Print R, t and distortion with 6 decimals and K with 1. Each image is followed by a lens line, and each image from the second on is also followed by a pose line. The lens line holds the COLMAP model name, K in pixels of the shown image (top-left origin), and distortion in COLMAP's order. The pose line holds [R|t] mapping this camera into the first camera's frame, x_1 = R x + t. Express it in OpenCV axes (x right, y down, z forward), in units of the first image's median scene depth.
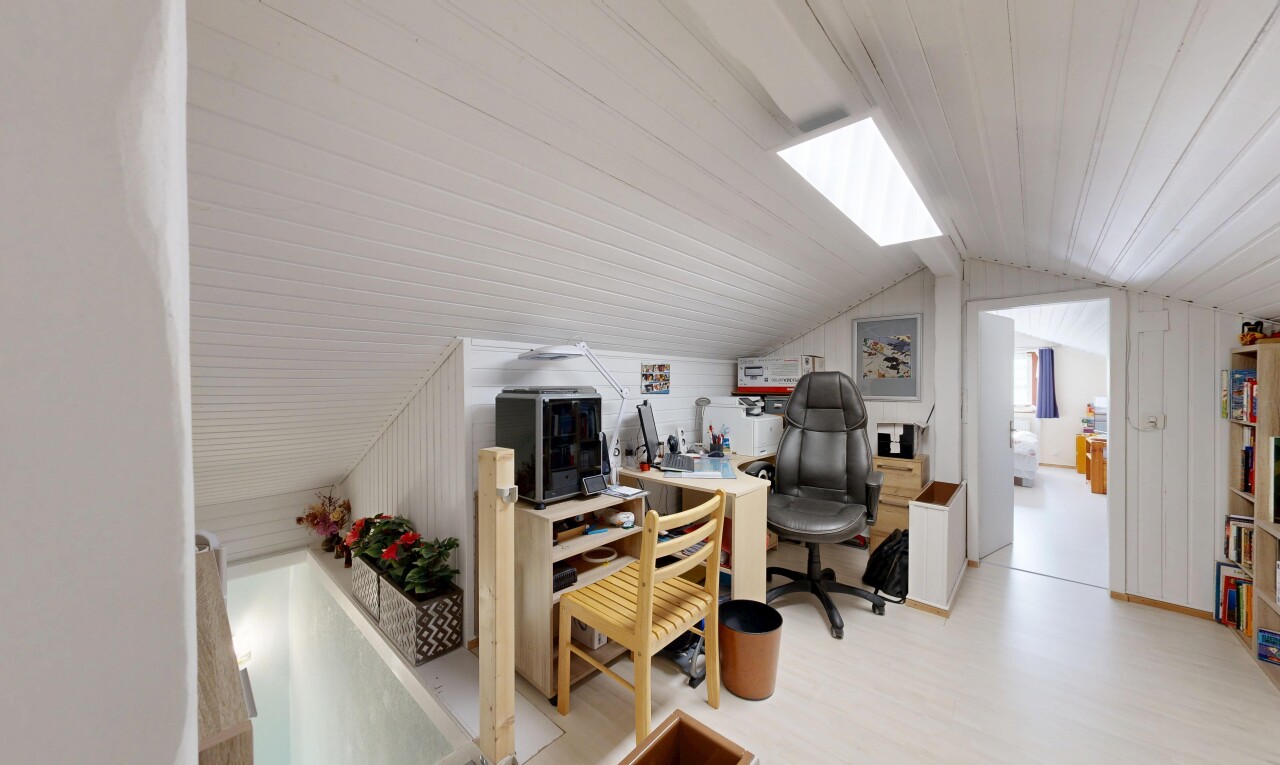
lens RADIAL K [[436.4, 0, 648.8], [0, 436.4, 386.2], [0, 0, 1]] dist [-0.000631, -0.000161]
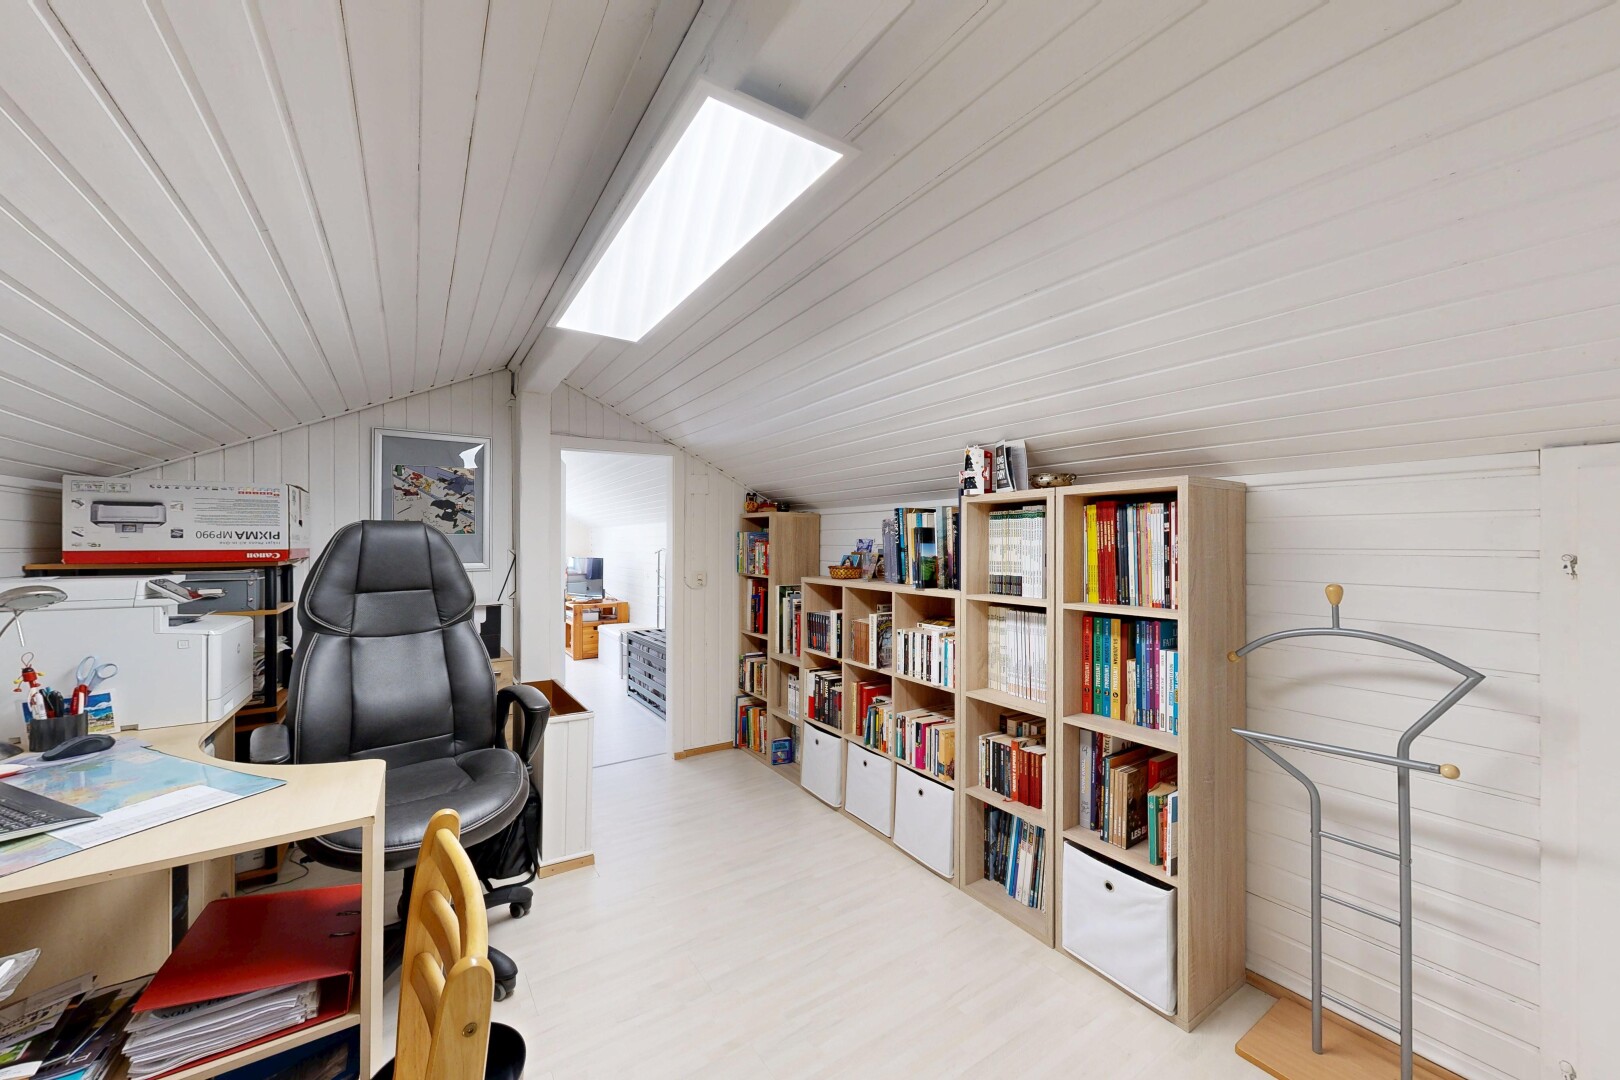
lens RADIAL K [[602.0, 0, 813.1], [0, 602.0, 543.1], [0, 0, 1]] dist [-0.000521, -0.000192]
pose [[0.255401, 0.000411, 0.966835, -0.141126], [0.004294, 0.999990, -0.001560, -0.002257], [-0.966826, 0.004550, 0.255397, 0.275224]]
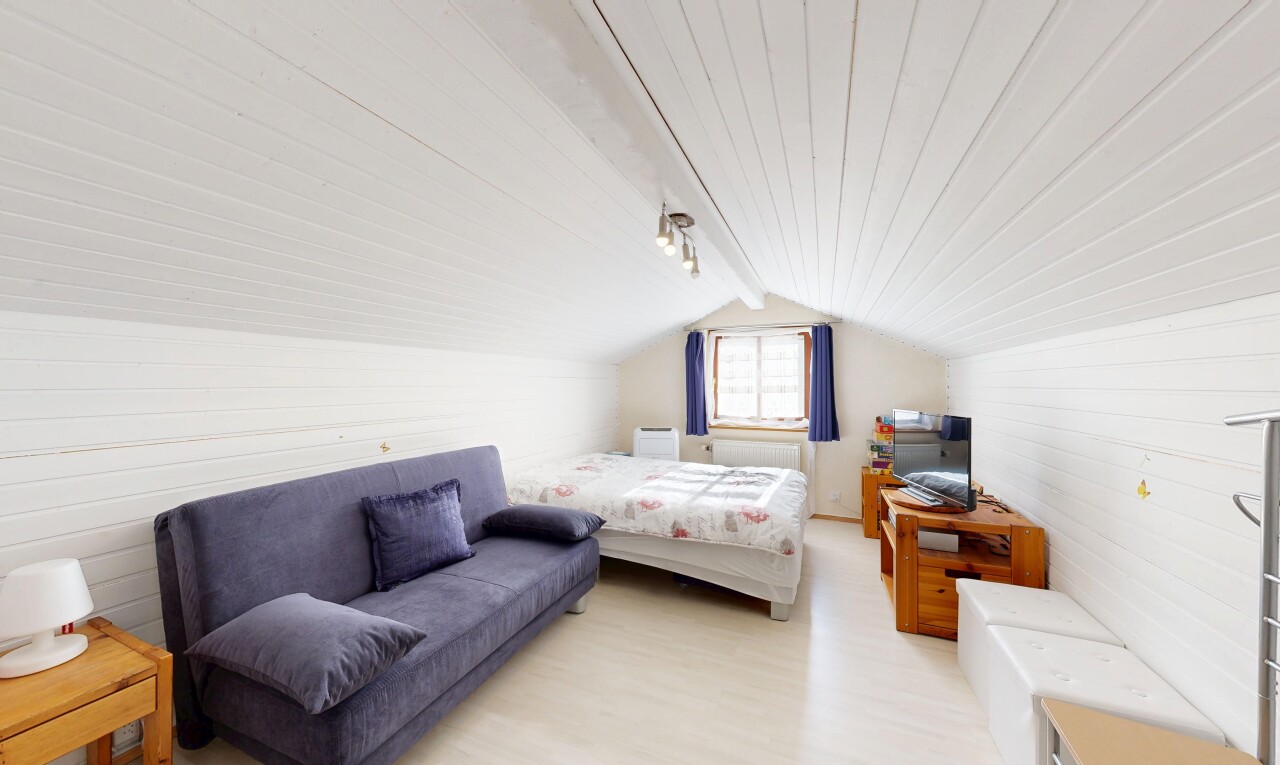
lens RADIAL K [[436.4, 0, 643.7], [0, 436.4, 385.6], [0, 0, 1]] dist [-0.000631, -0.000161]
pose [[0.945094, 0.001230, 0.326795, 0.961510], [-0.000727, 0.999998, -0.001662, -0.003299], [-0.326796, 0.001334, 0.945094, 1.020273]]
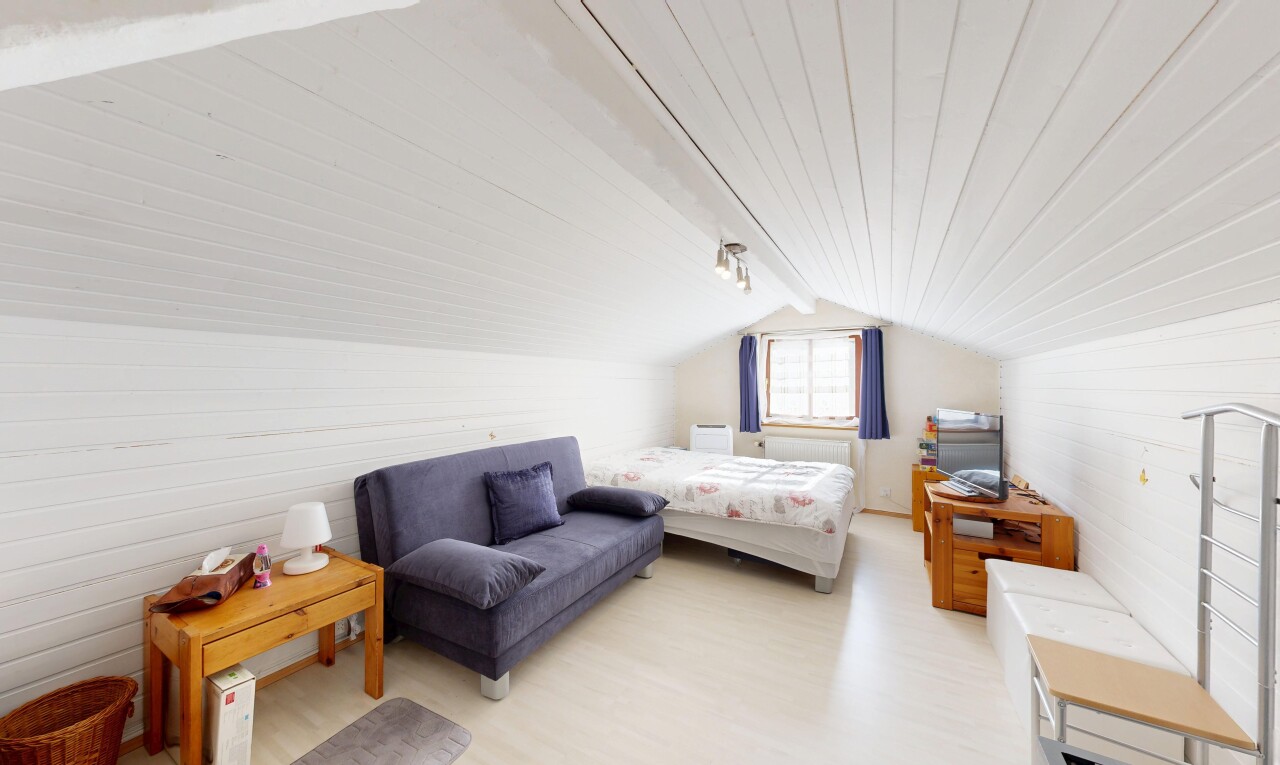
lens RADIAL K [[436.4, 0, 638.7], [0, 436.4, 386.3], [0, 0, 1]] dist [-0.000631, -0.000161]
pose [[0.979528, 0.001671, 0.201302, 0.905482], [-0.001813, 0.999998, 0.000519, -0.004433], [-0.201301, -0.000873, 0.979529, 0.898229]]
